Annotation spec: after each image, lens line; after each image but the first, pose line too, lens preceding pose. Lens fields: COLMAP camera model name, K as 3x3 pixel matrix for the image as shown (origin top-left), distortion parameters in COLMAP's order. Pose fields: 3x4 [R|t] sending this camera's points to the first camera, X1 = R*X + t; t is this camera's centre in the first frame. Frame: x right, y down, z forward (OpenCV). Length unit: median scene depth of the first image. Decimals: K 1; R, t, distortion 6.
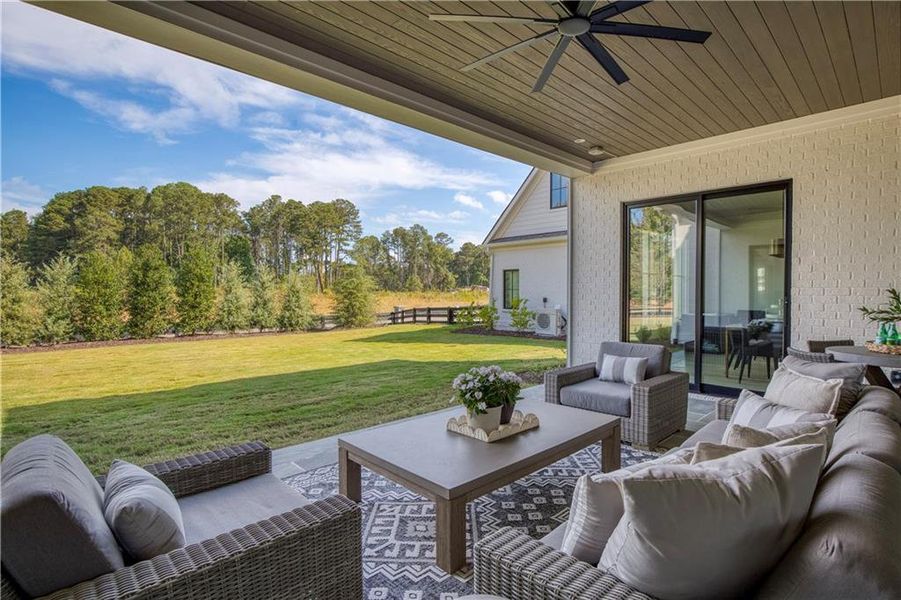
lens RADIAL K [[446.5, 0, 463.1], [0, 446.5, 297.4], [0, 0, 1]] dist [-0.022290, 0.000020]
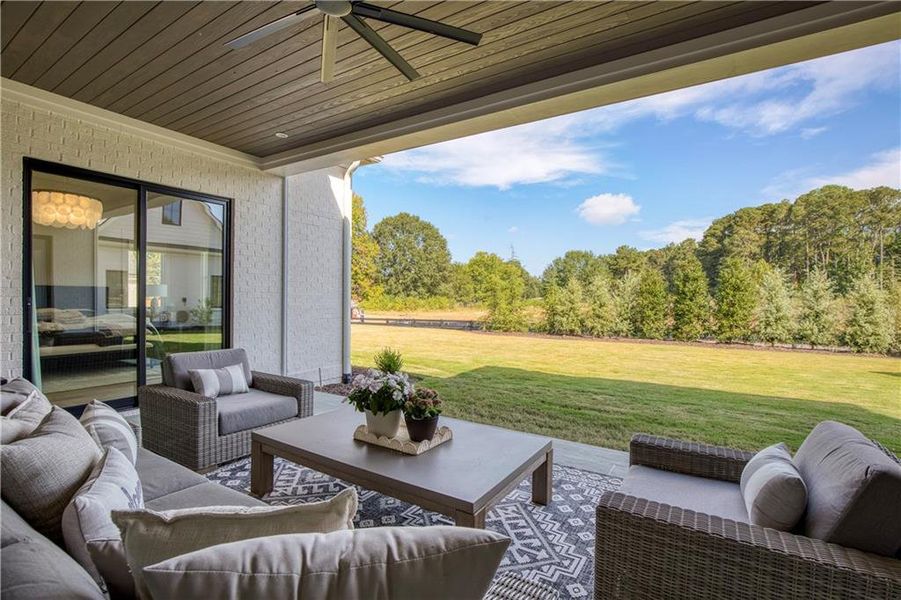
lens RADIAL K [[422.2, 0, 460.7], [0, 422.2, 301.7], [0, 0, 1]] dist [-0.019717, -0.000064]
pose [[0.231055, 0.010508, -0.972884, 0.177374], [-0.022947, 0.999722, 0.005348, -0.001512], [0.972670, 0.021089, 0.231232, 0.164303]]
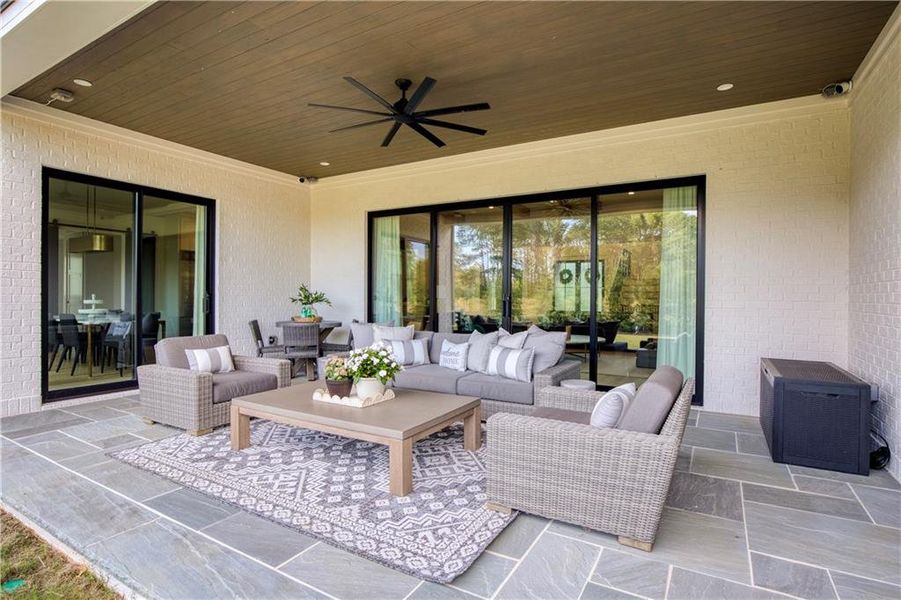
lens RADIAL K [[446.5, 0, 463.1], [0, 446.5, 297.4], [0, 0, 1]] dist [-0.022290, 0.000020]
pose [[-0.278152, -0.009726, 0.960488, -0.208057], [0.001354, 0.999944, 0.010517, 0.002106], [-0.960536, 0.004226, -0.278123, 0.191038]]
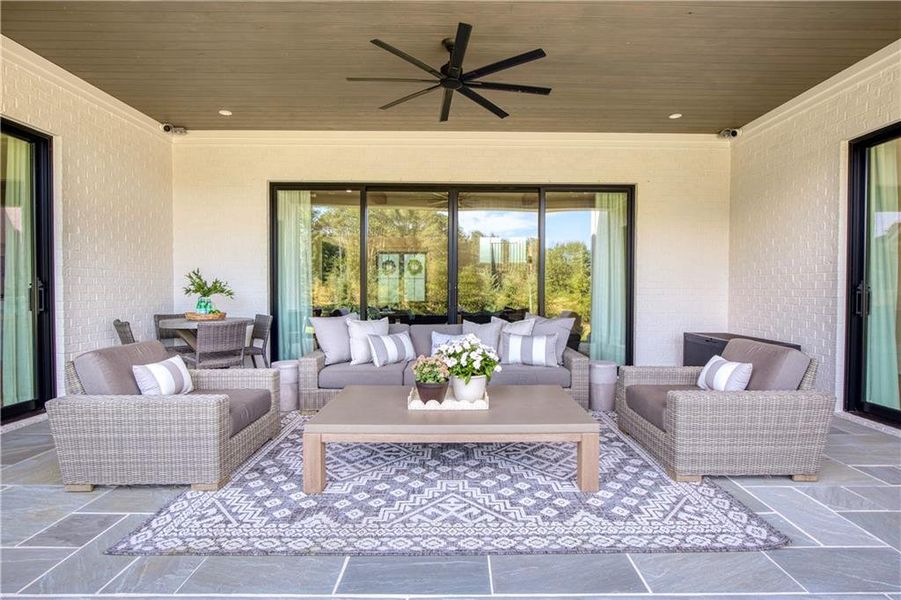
lens RADIAL K [[448.5, 0, 460.8], [0, 448.5, 292.2], [0, 0, 1]] dist [-0.014108, 0.000165]
pose [[-0.722035, -0.011244, 0.691765, -0.118680], [0.000114, 0.999866, 0.016372, 0.004827], [-0.691857, 0.011900, -0.721937, 0.311674]]
